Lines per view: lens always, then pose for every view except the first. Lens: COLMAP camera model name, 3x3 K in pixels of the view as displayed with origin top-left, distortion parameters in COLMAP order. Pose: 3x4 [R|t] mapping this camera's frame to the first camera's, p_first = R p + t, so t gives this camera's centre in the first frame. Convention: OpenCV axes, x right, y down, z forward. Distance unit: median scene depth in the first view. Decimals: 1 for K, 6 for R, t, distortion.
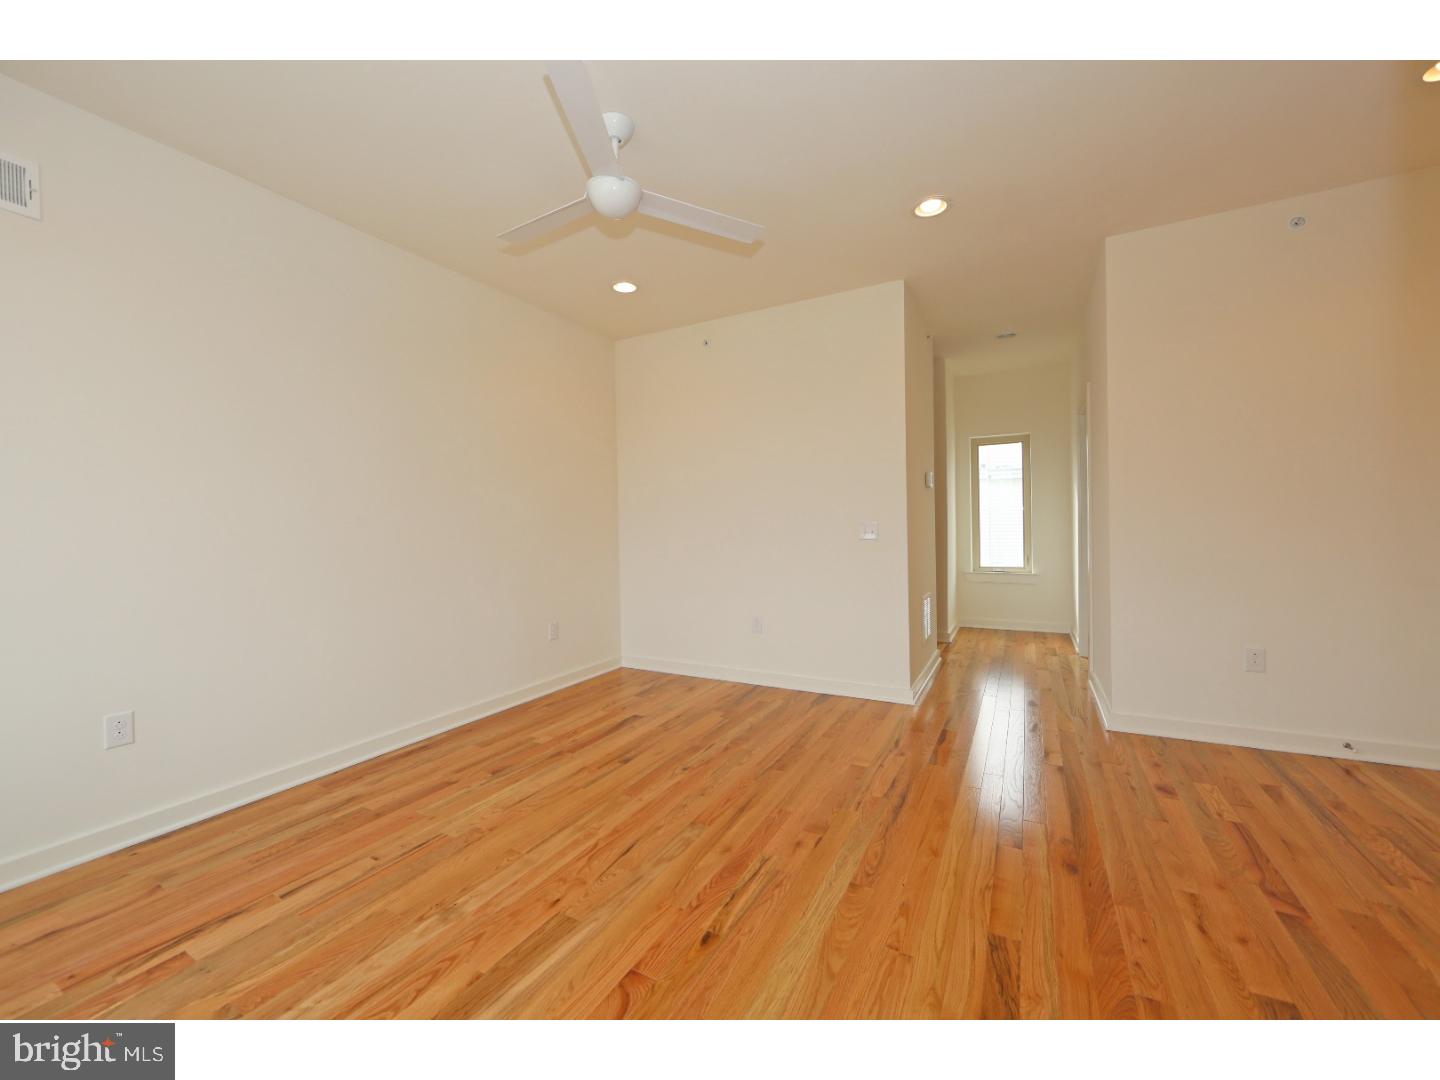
lens RADIAL K [[569.9, 0, 729.3], [0, 569.9, 532.9], [0, 0, 1]] dist [-0.010386, 0.001129]
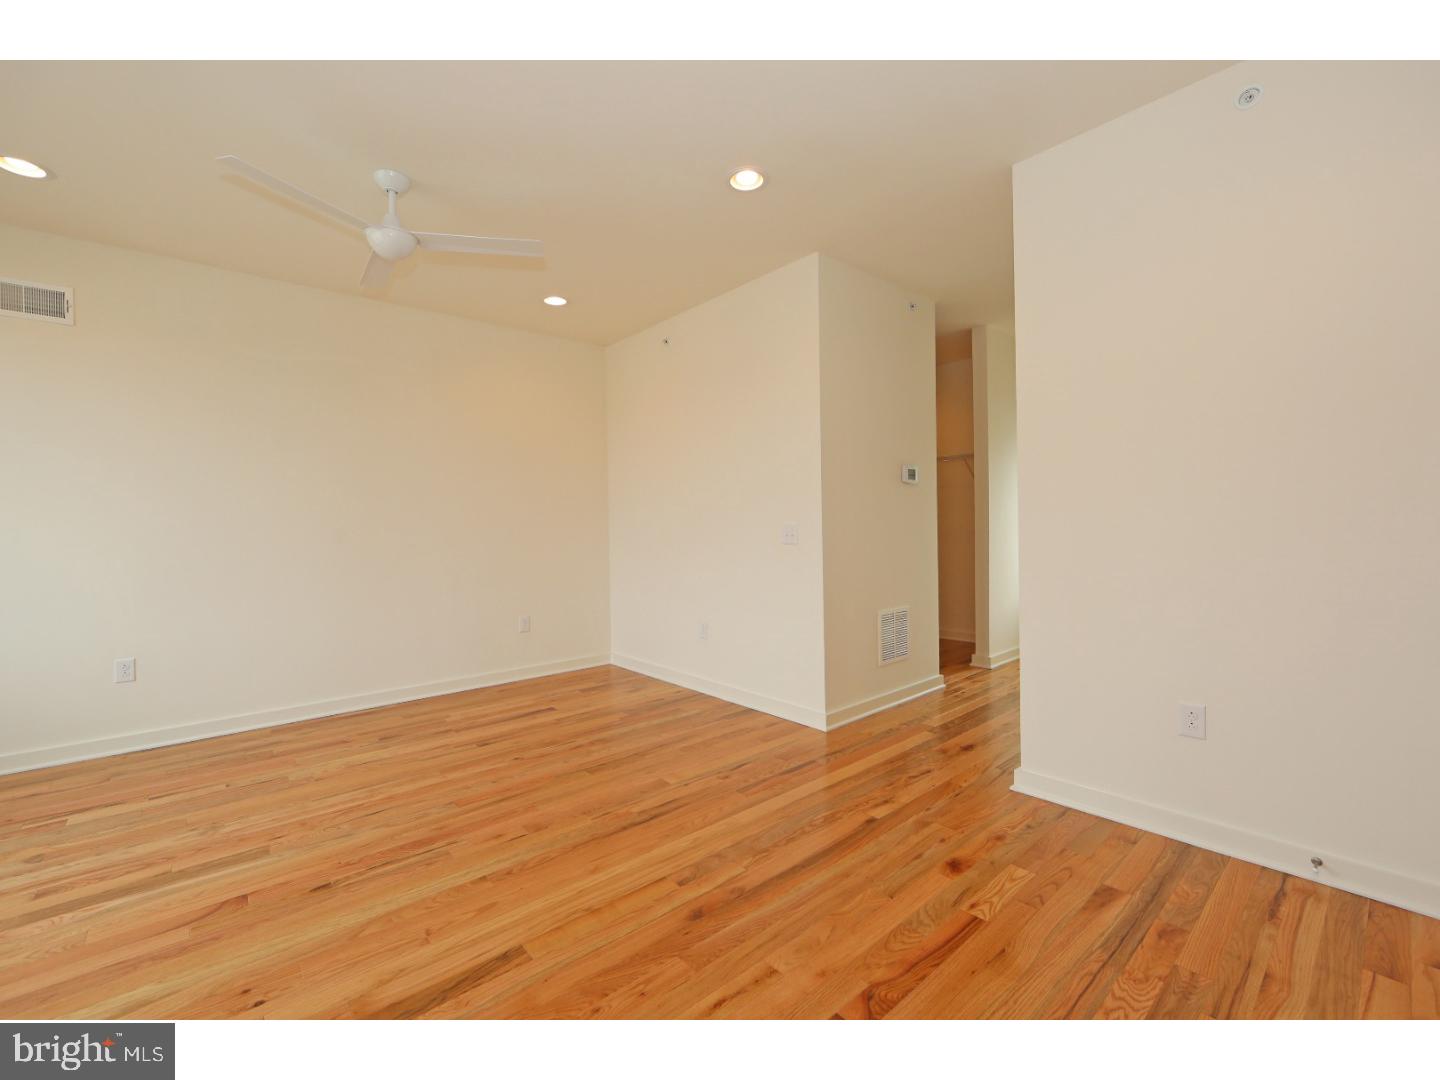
lens RADIAL K [[607.8, 0, 721.0], [0, 607.8, 535.0], [0, 0, 1]] dist [-0.013743, 0.002774]
pose [[0.934996, 0.008361, -0.354559, 0.774941], [-0.005111, 0.999936, 0.010102, -0.019458], [0.354621, -0.007633, 0.934979, 0.090383]]
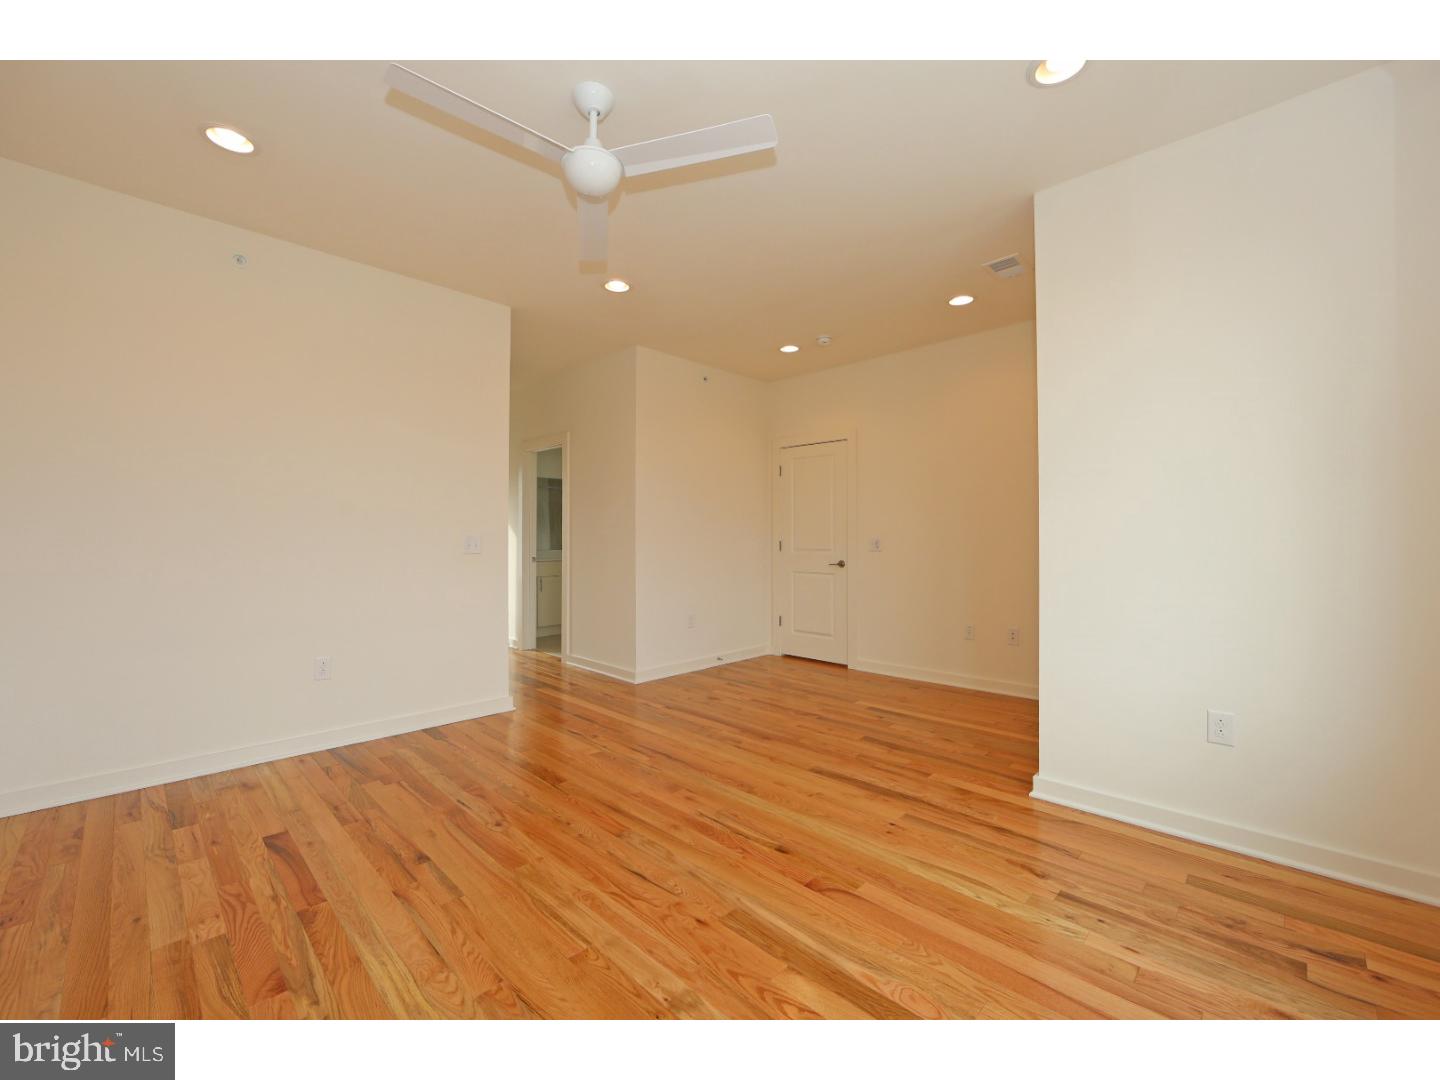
lens RADIAL K [[569.9, 0, 706.3], [0, 569.9, 539.7], [0, 0, 1]] dist [-0.010386, 0.001129]
pose [[0.301871, 0.017647, 0.953185, -0.919517], [0.001502, 0.999819, -0.018986, 0.003553], [-0.953348, 0.007164, 0.301790, 0.504042]]
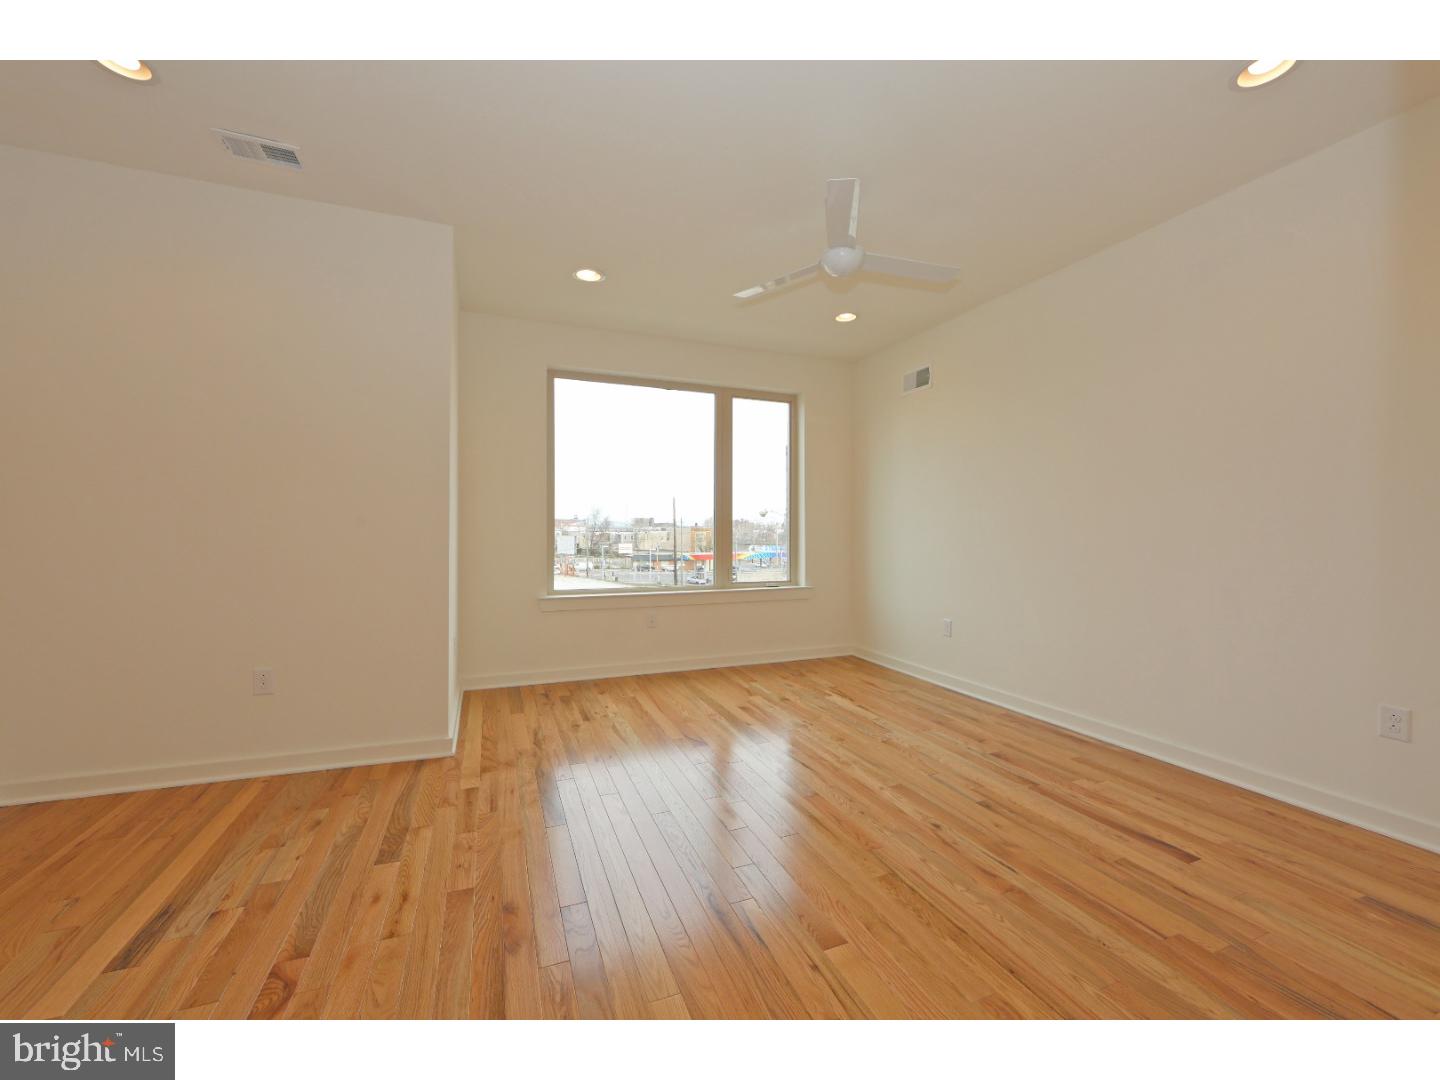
lens RADIAL K [[569.9, 0, 722.5], [0, 569.9, 534.6], [0, 0, 1]] dist [-0.010386, 0.001129]
pose [[-0.644022, 0.022224, -0.764684, 0.852890], [0.002457, 0.999633, 0.026983, -0.037746], [0.765003, 0.015498, -0.643840, 1.470457]]
